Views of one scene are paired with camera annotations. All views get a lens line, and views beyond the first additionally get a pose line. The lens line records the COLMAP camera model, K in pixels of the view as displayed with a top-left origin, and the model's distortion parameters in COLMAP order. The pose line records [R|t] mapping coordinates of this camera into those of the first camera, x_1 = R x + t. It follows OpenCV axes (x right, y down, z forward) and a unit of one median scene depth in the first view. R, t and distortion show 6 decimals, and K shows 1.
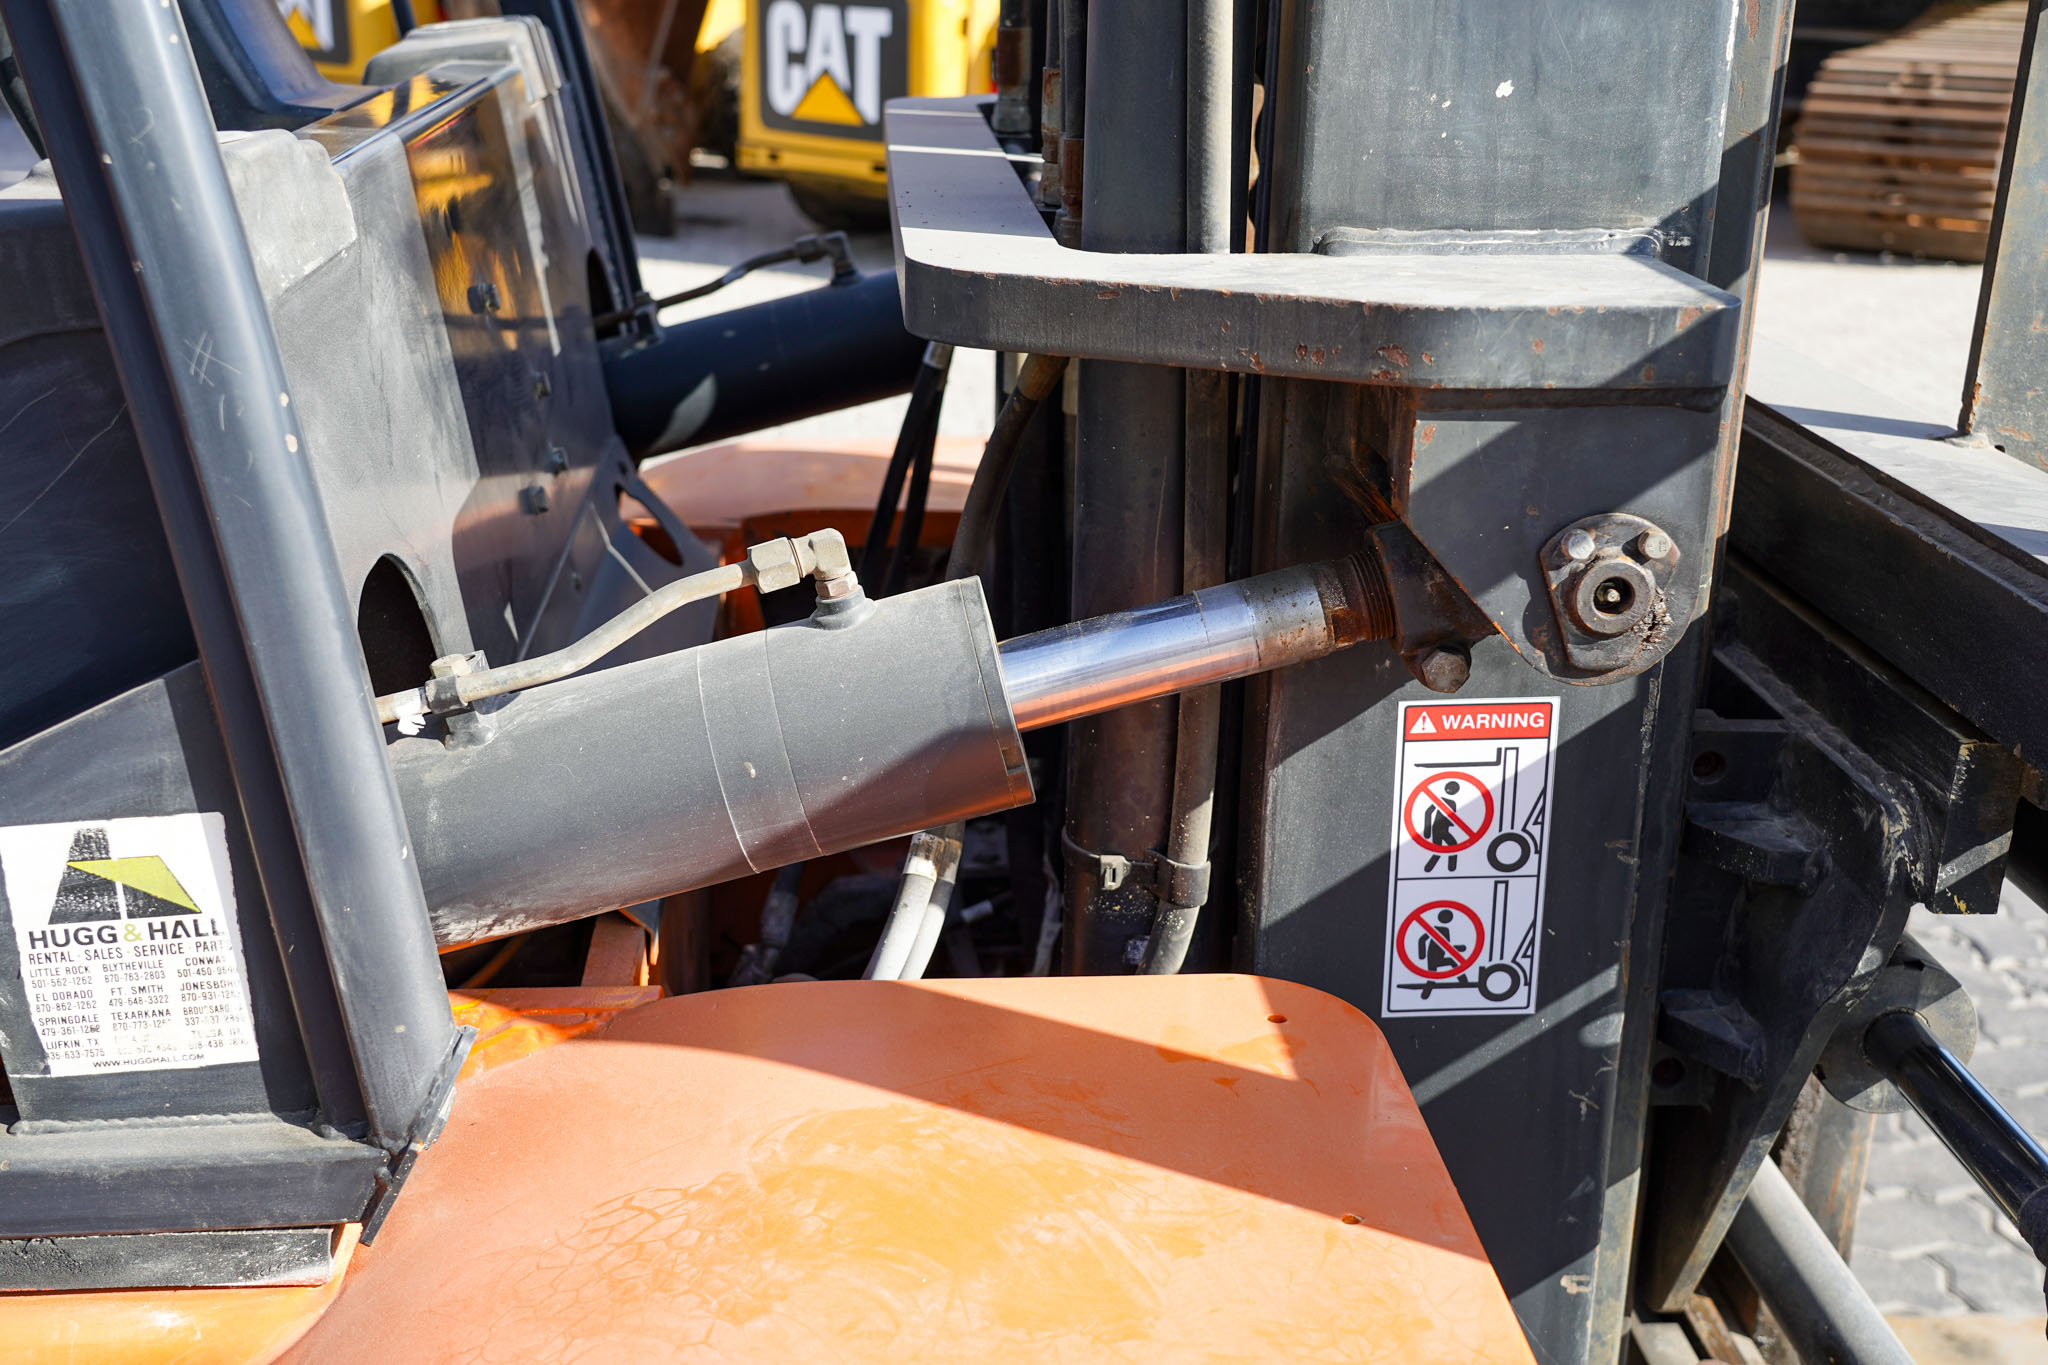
lens RADIAL K [[2291.2, 0, 1024.0], [0, 2291.2, 682.5], [0, 0, 1]] dist [0.042282, -0.008331]
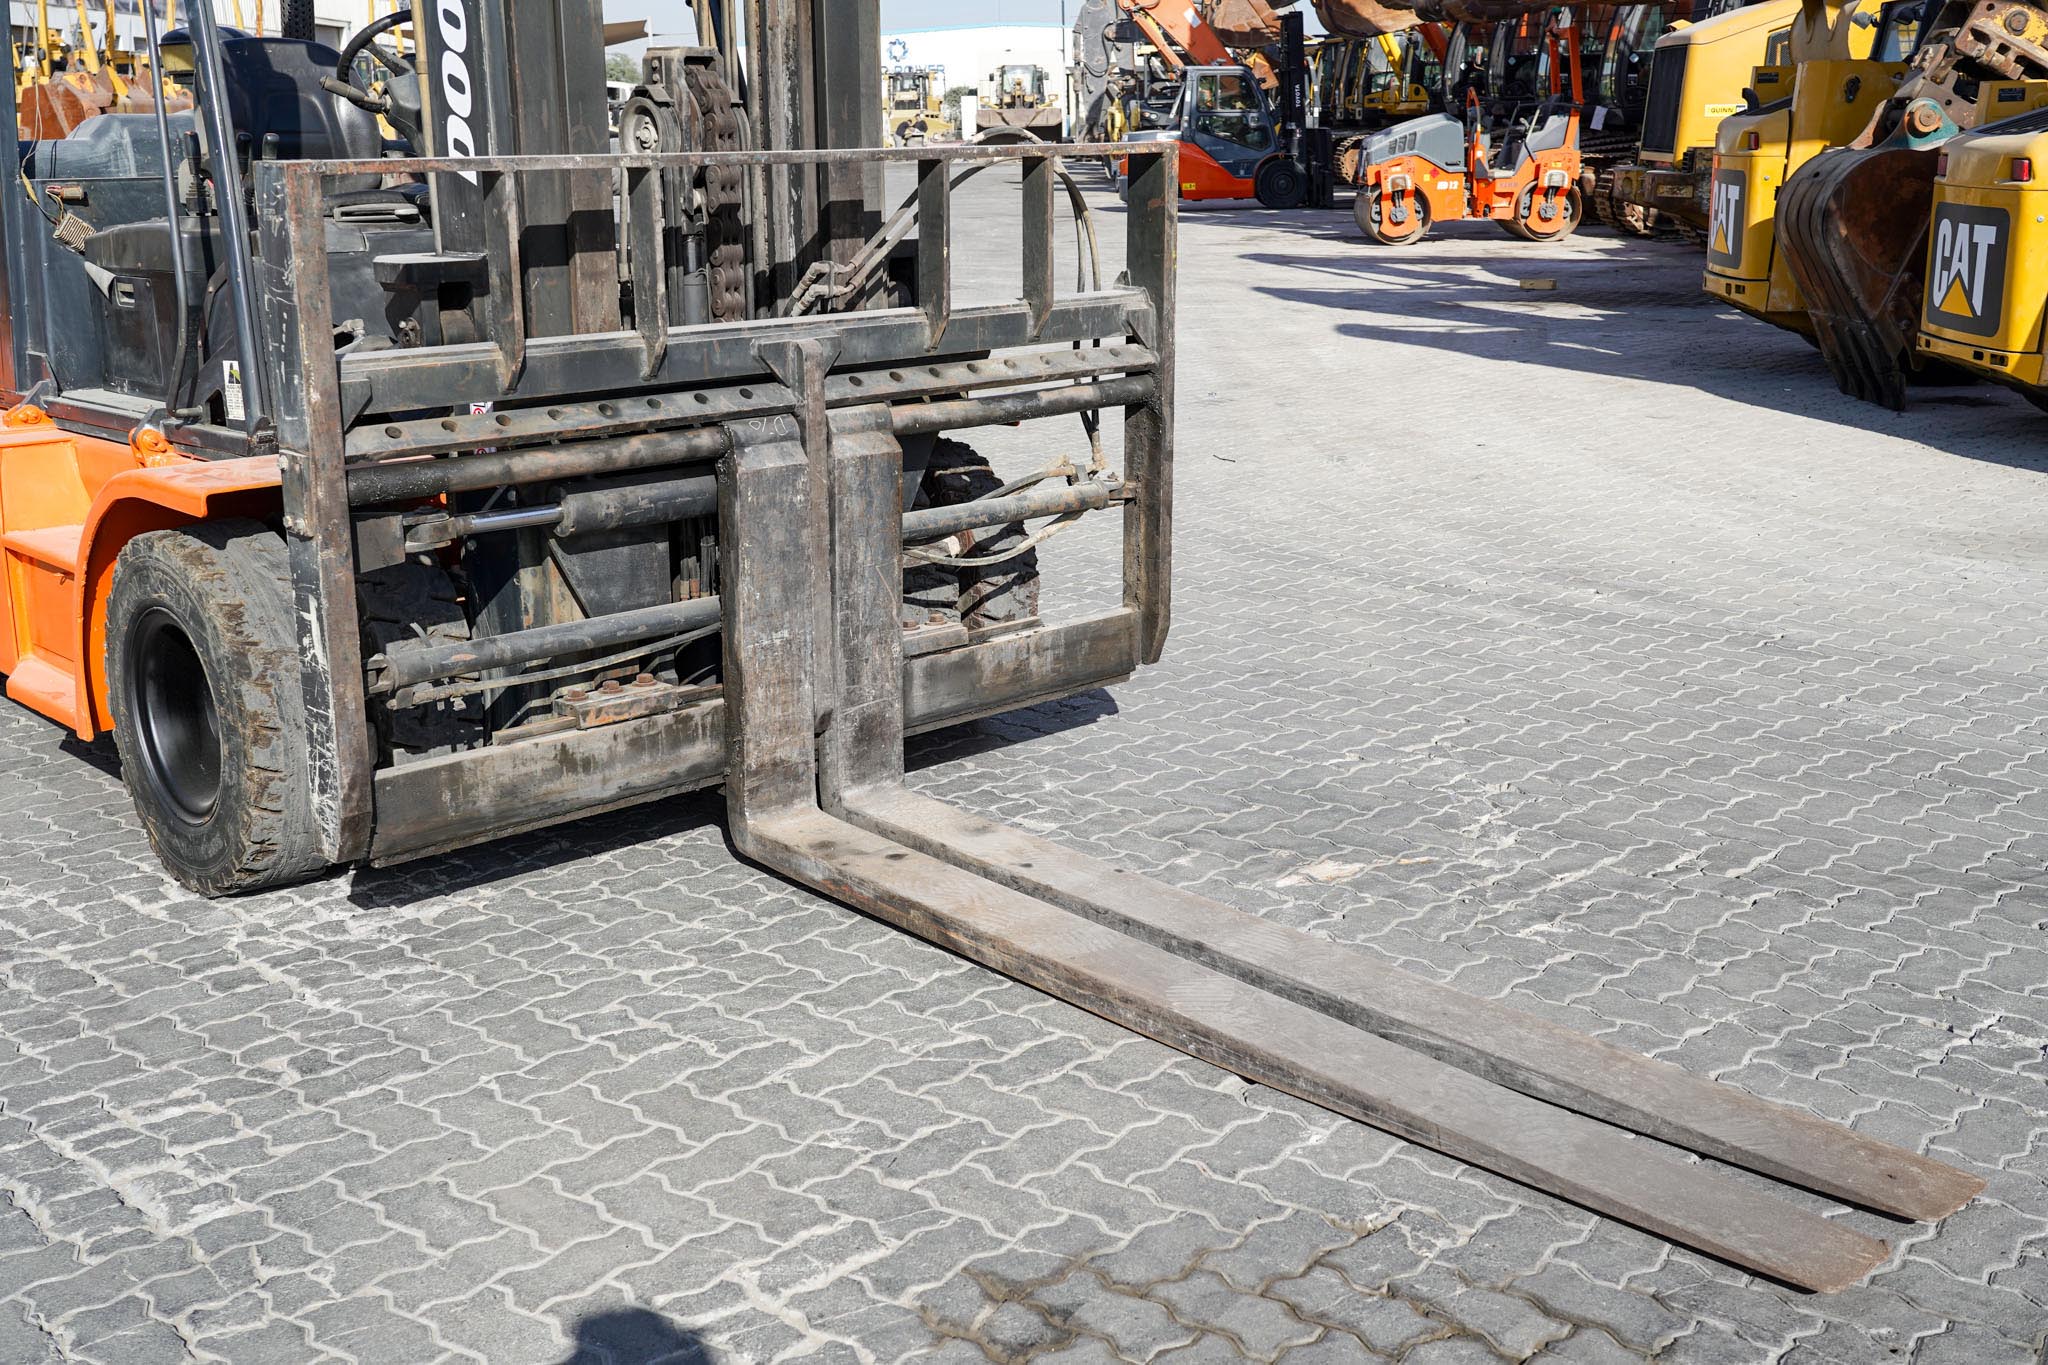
lens RADIAL K [[2182.3, 0, 1030.1], [0, 2182.3, 661.4], [0, 0, 1]] dist [0.040115, -0.052281]
pose [[0.623908, 0.161809, -0.764563, 3.481934], [-0.232260, 0.972517, 0.016289, 0.172485], [0.746187, 0.167415, 0.644343, -0.478812]]
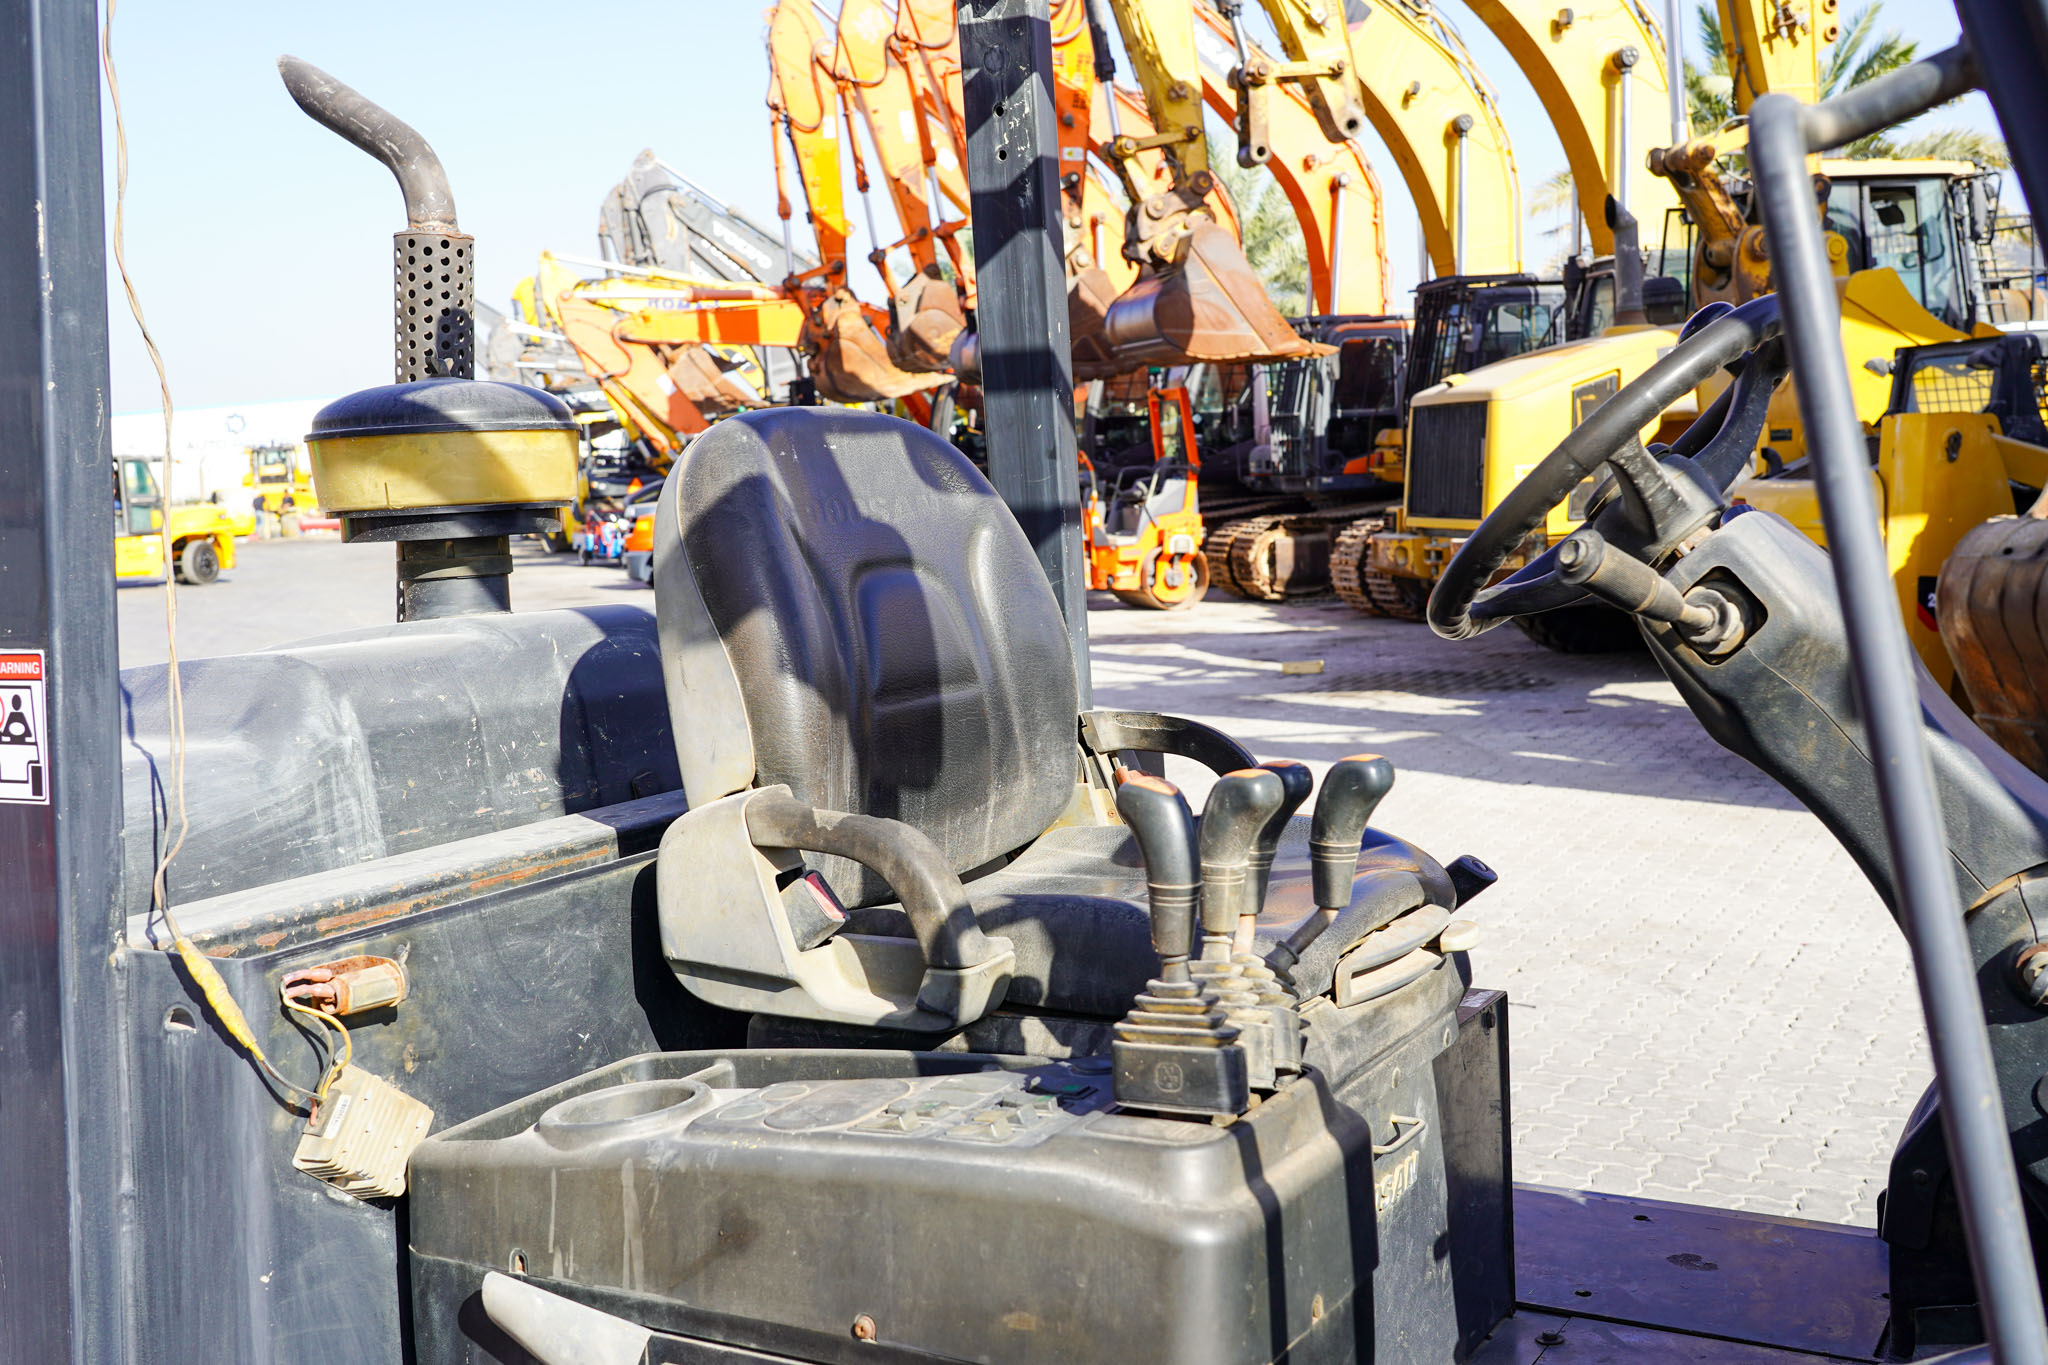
lens RADIAL K [[2154.6, 0, 1022.8], [0, 2154.6, 667.0], [0, 0, 1]] dist [0.045431, -0.032700]
pose [[0.826376, 0.002640, -0.563112, -0.296853], [-0.132776, 0.972707, -0.190291, -0.215580], [0.547241, 0.232020, 0.804173, -0.002341]]
